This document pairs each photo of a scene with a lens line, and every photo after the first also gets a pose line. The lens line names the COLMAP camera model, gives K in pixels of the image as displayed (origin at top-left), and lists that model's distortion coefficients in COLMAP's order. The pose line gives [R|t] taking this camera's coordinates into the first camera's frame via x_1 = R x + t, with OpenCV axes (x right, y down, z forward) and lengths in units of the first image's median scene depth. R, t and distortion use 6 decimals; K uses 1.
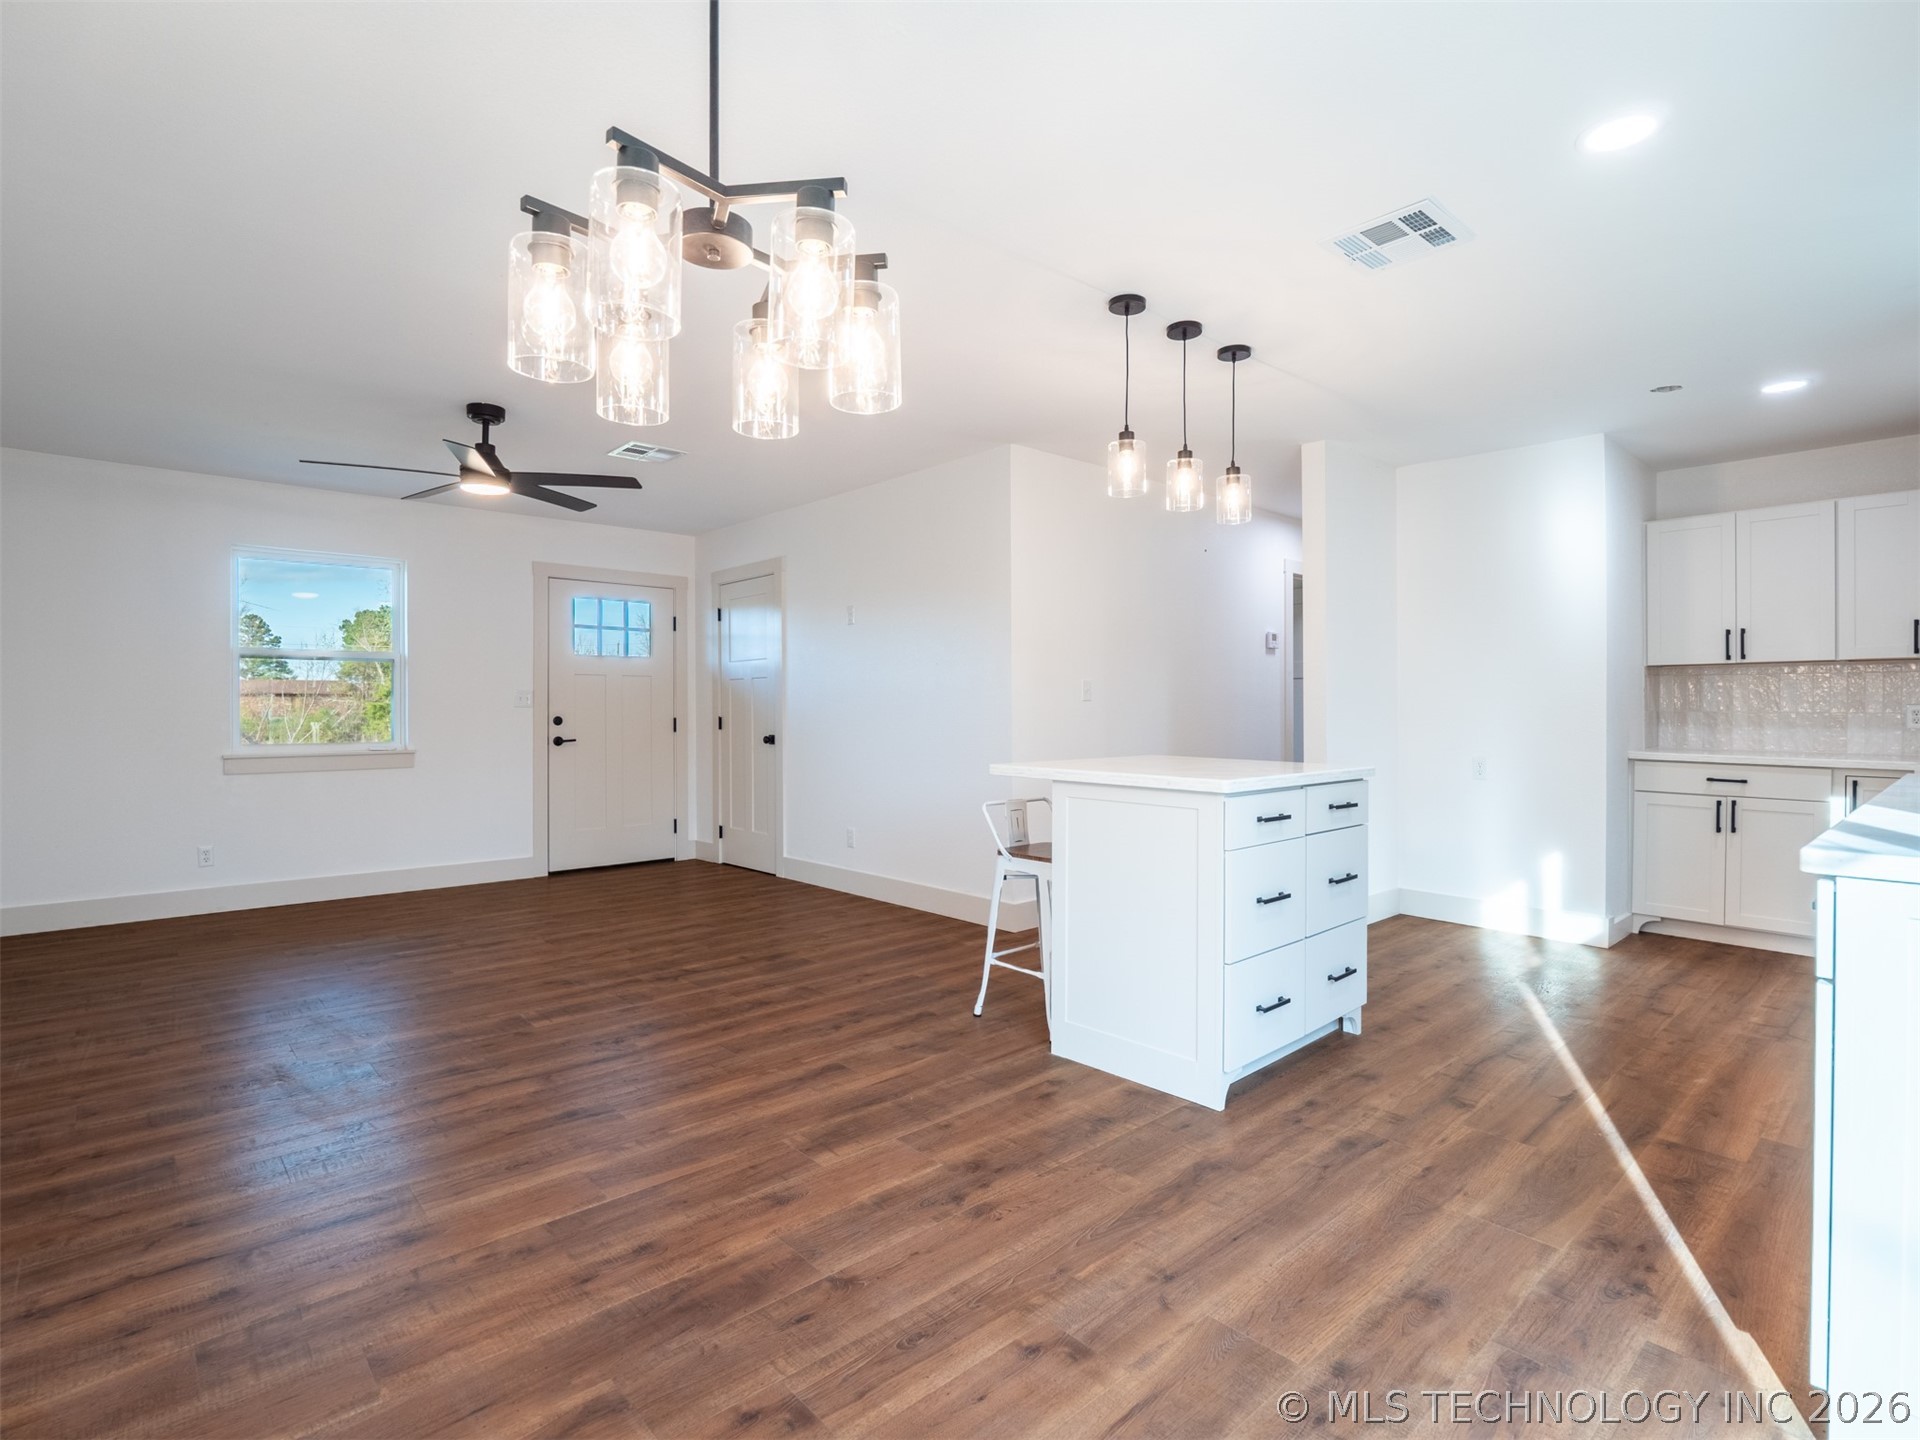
lens RADIAL K [[950.1, 0, 958.5], [0, 950.1, 715.2], [0, 0, 1]] dist [-0.007353, -0.002923]
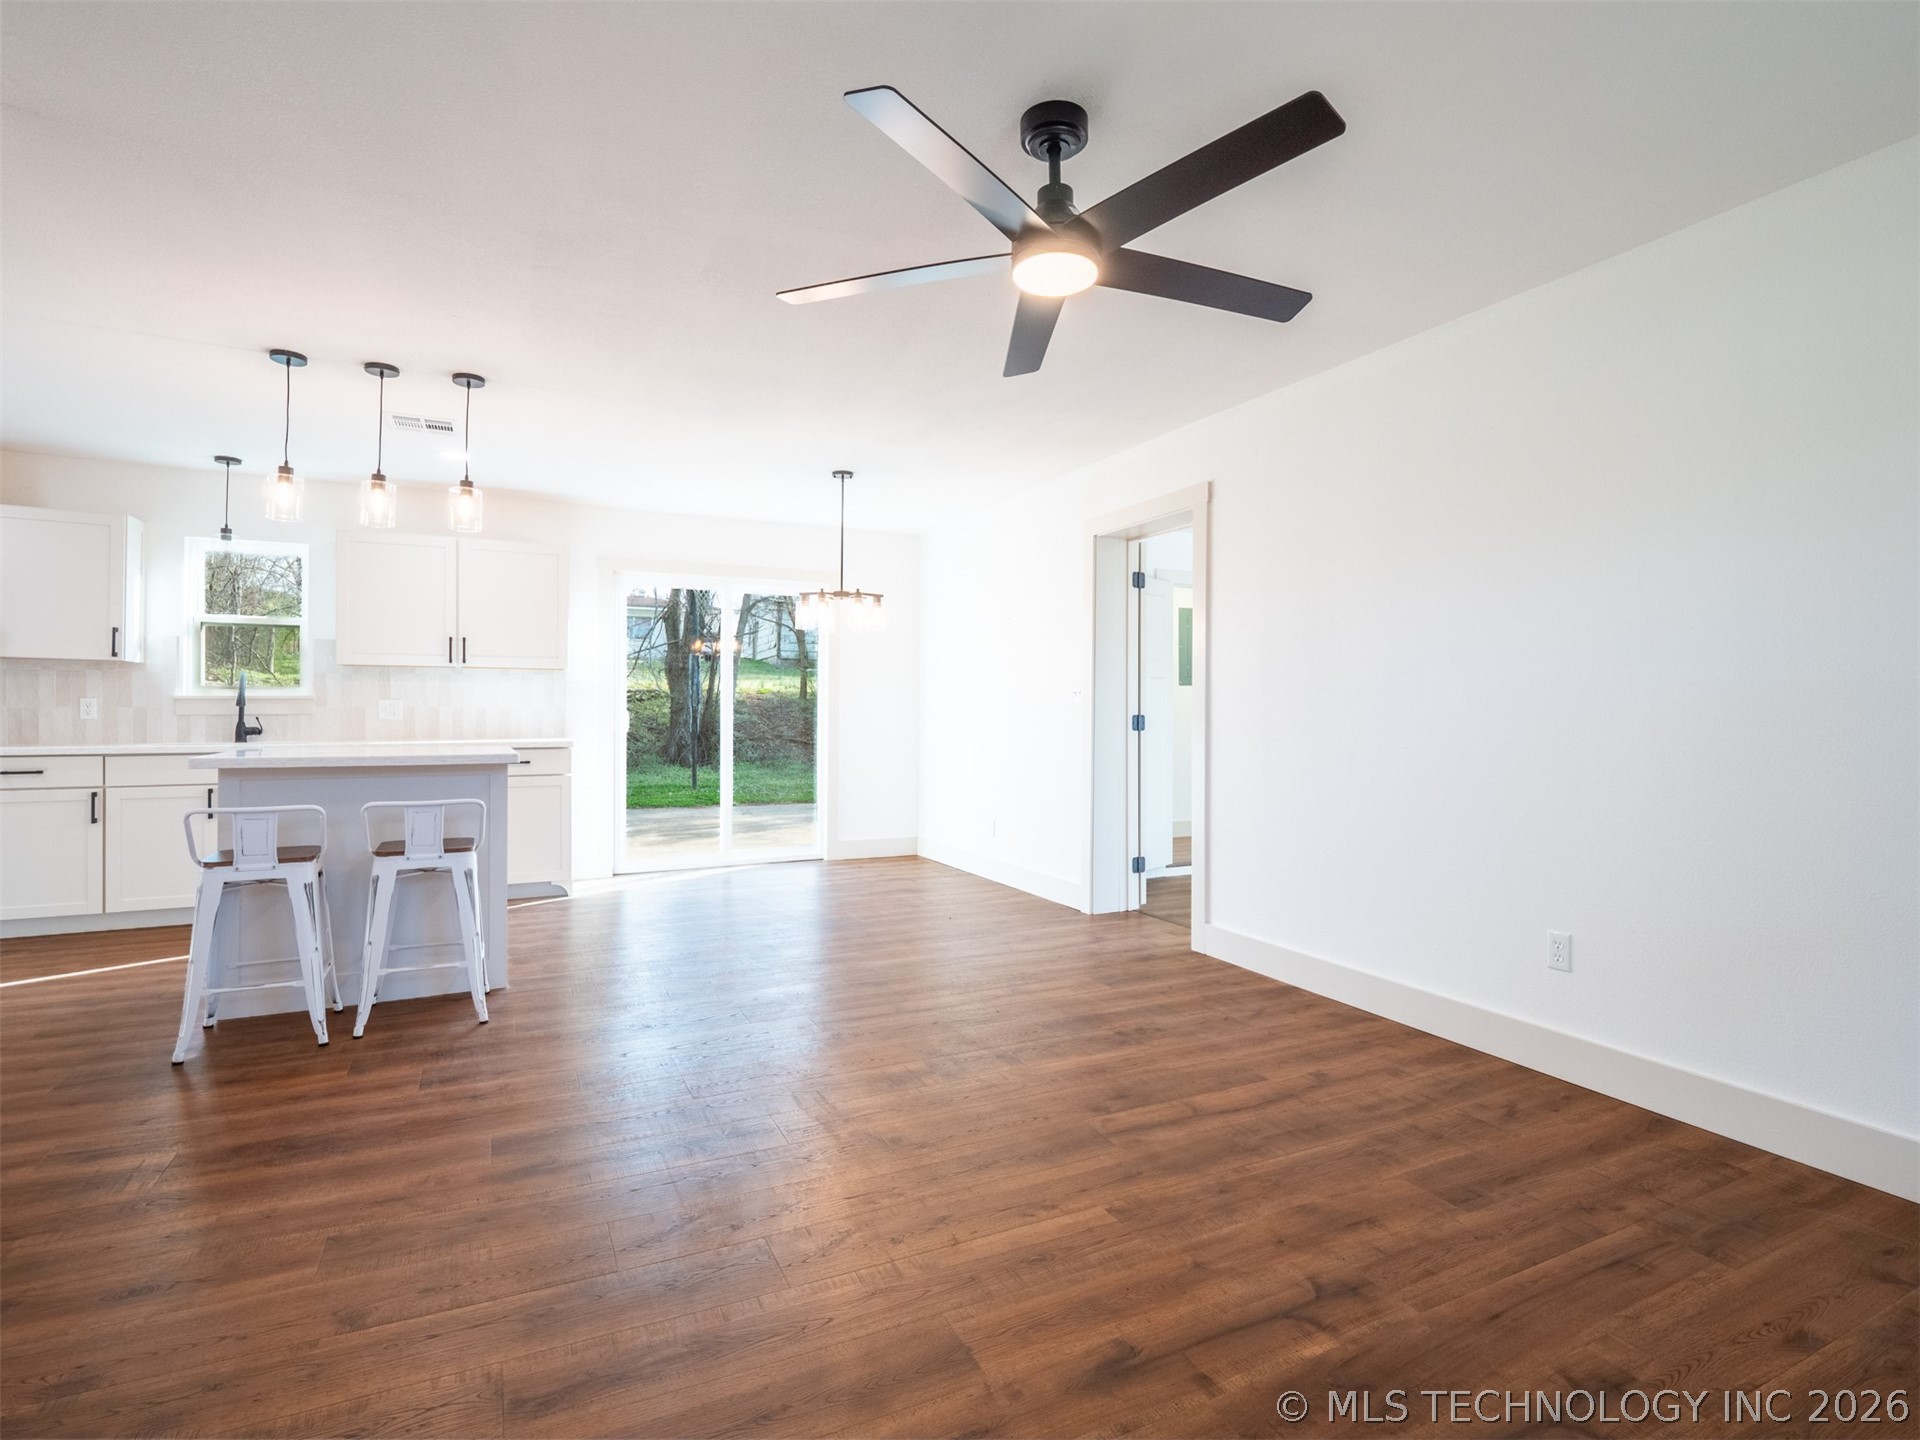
lens RADIAL K [[950.1, 0, 958.5], [0, 950.1, 715.2], [0, 0, 1]] dist [-0.007353, -0.002923]
pose [[-0.961839, -0.007920, 0.273501, -0.478742], [-0.004228, 0.999892, 0.014086, -0.004517], [-0.273583, 0.012392, -0.961769, 1.220742]]
